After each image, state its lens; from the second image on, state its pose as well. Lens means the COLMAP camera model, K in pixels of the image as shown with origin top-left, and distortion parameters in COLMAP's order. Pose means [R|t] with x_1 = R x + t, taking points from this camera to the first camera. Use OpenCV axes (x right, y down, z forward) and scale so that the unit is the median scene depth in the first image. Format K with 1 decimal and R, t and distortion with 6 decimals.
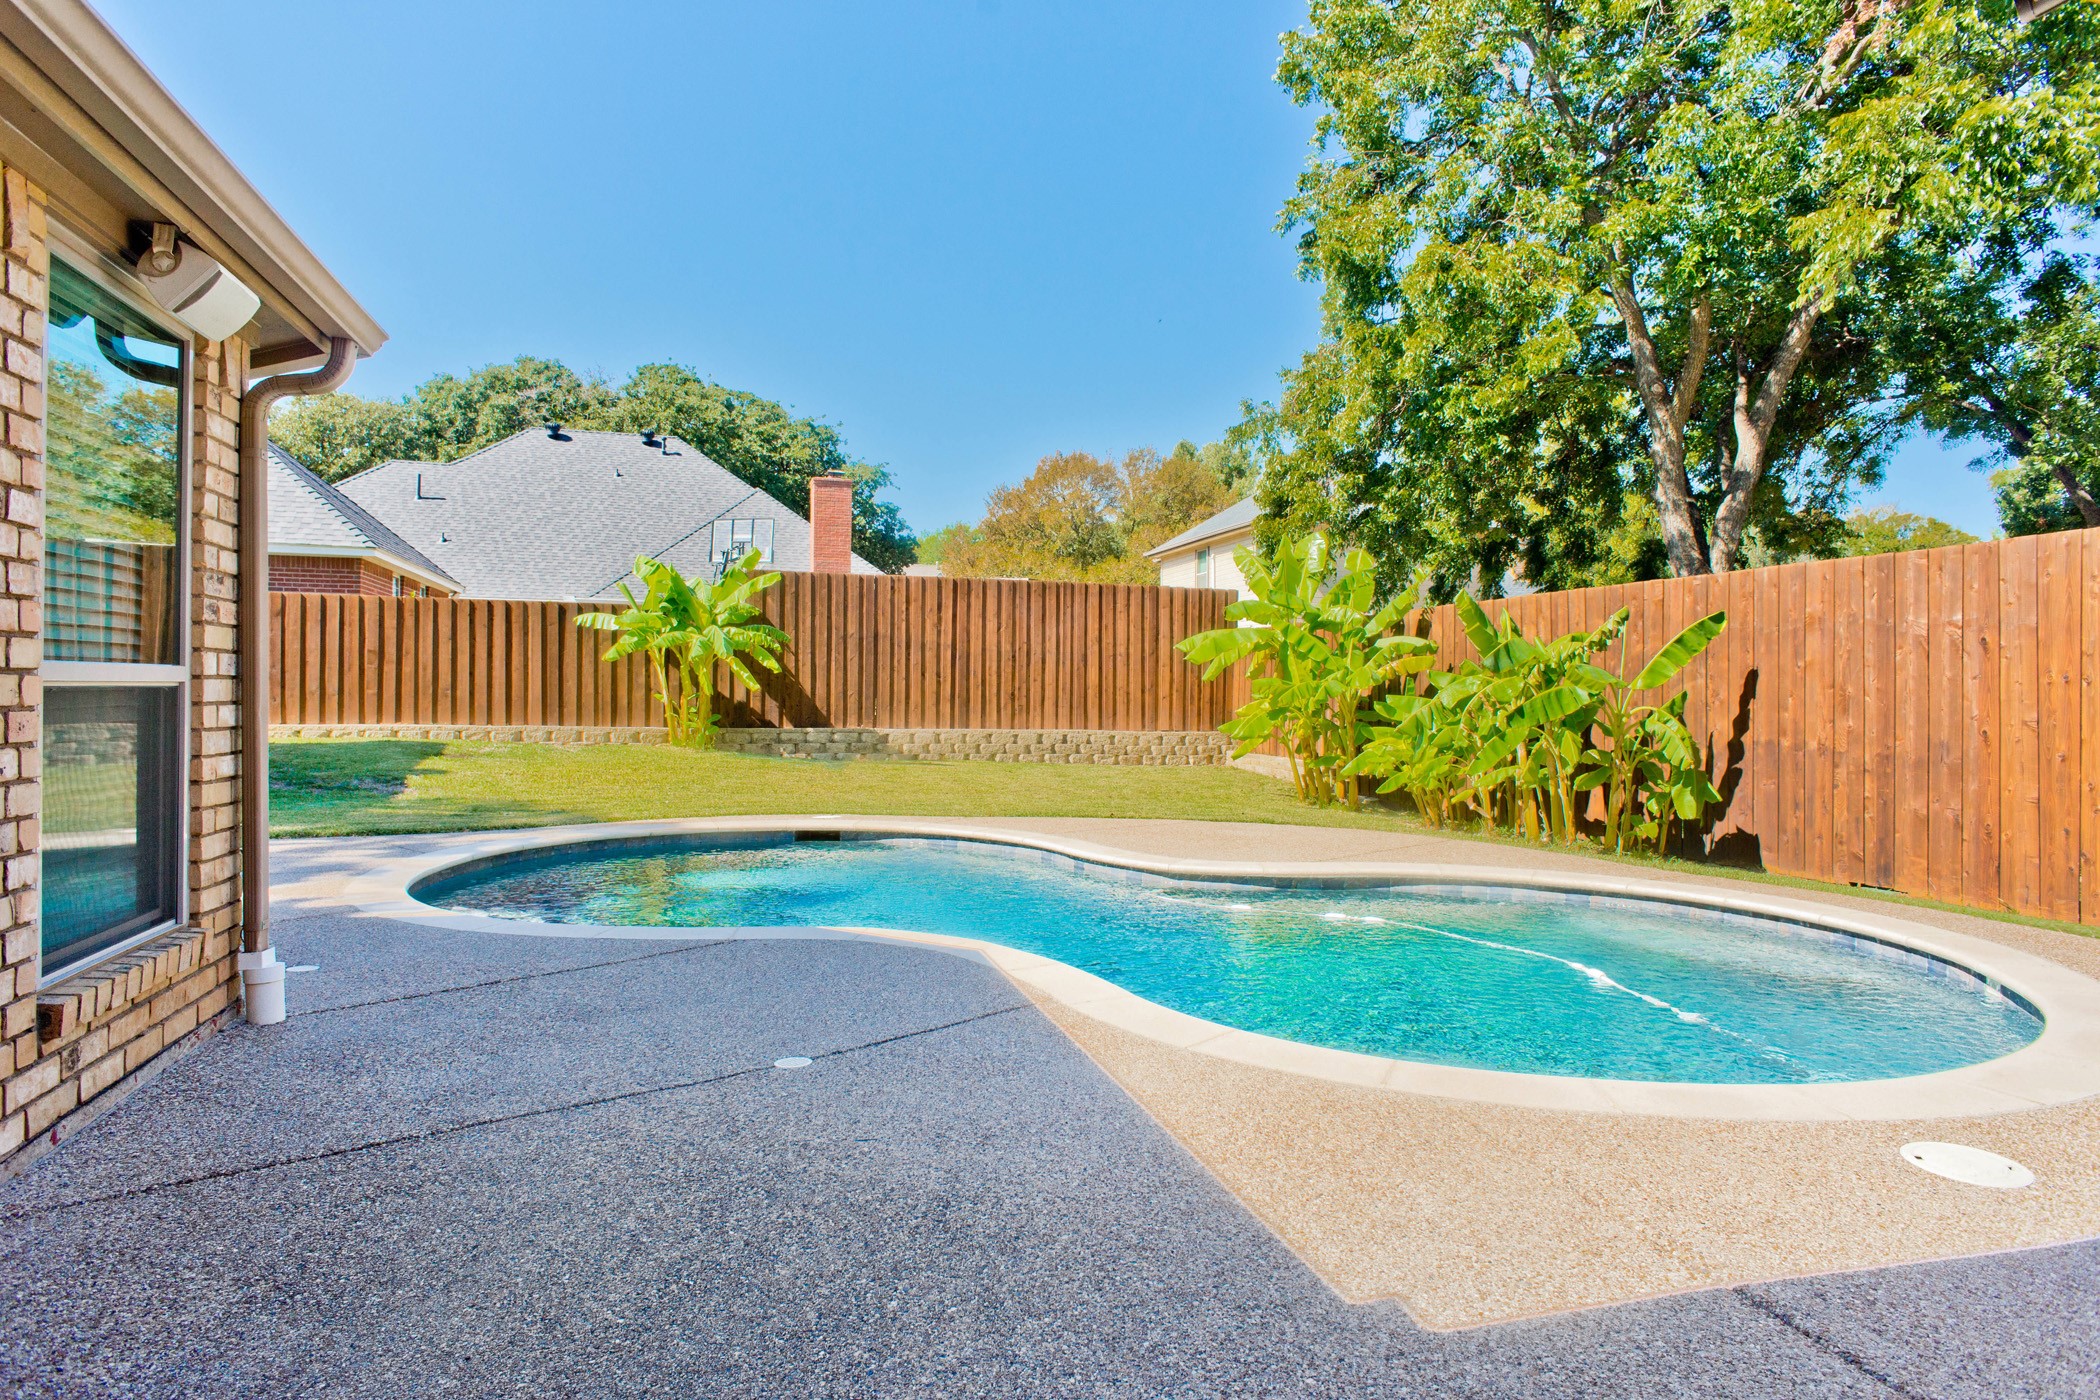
lens RADIAL K [[1212.3, 0, 1050.0], [0, 1212.3, 700.0], [0, 0, 1]] dist [-0.005692, -0.000892]
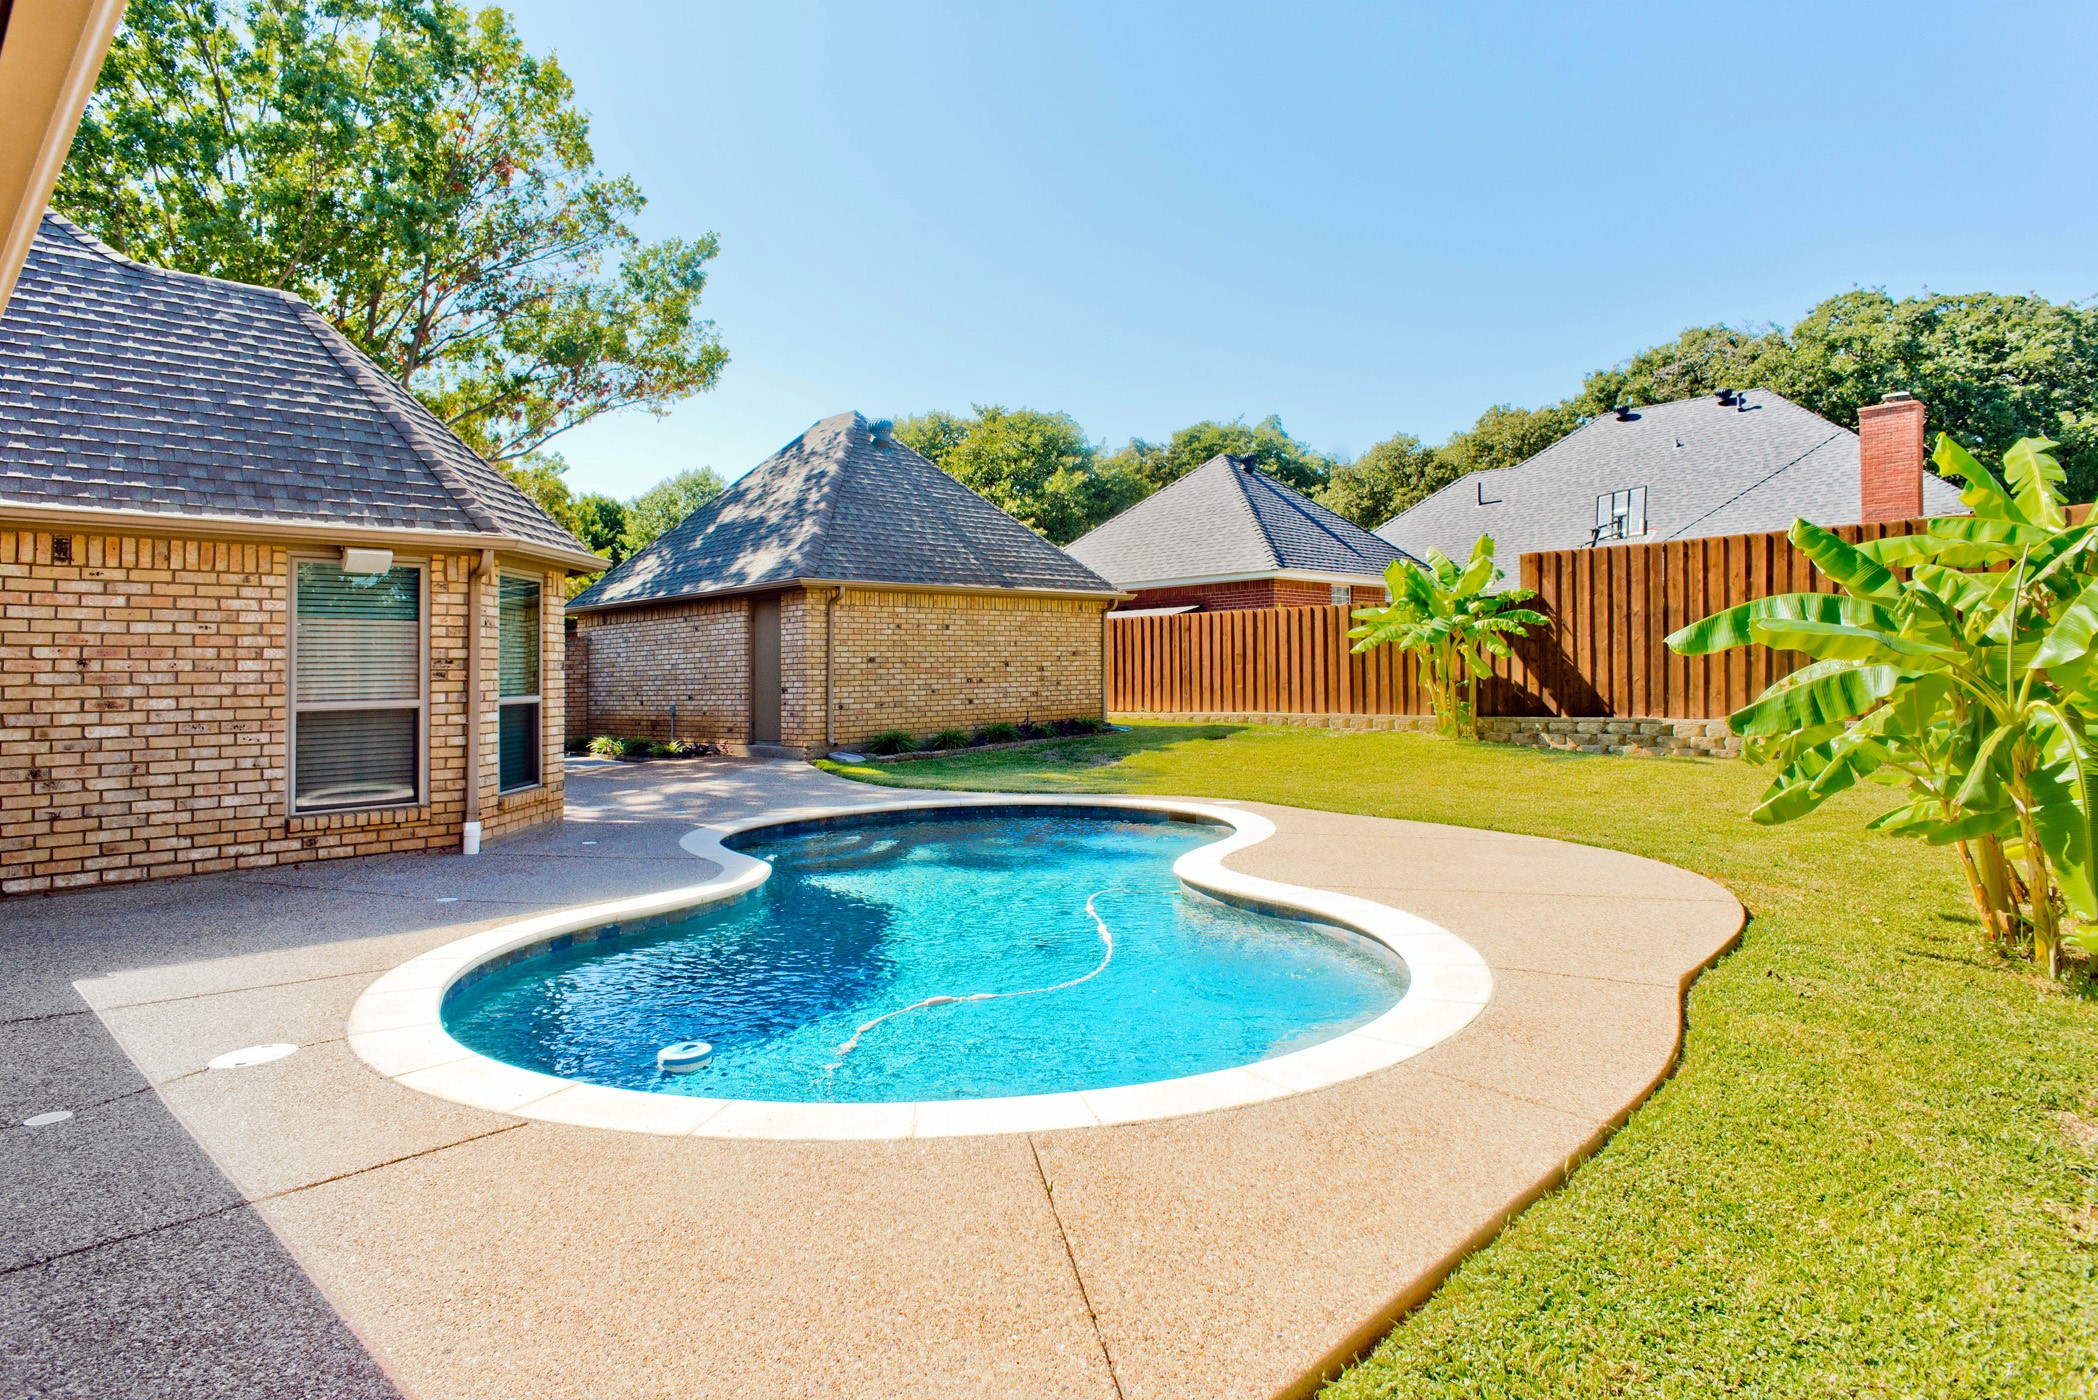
lens RADIAL K [[1211.1, 0, 1049.0], [0, 1211.1, 700.0], [0, 0, 1]] dist [-0.005692, -0.000892]
pose [[0.465906, -0.003573, -0.884827, 0.426711], [0.019510, 0.999790, 0.006235, -0.003718], [0.884619, -0.020168, 0.465878, 0.204377]]
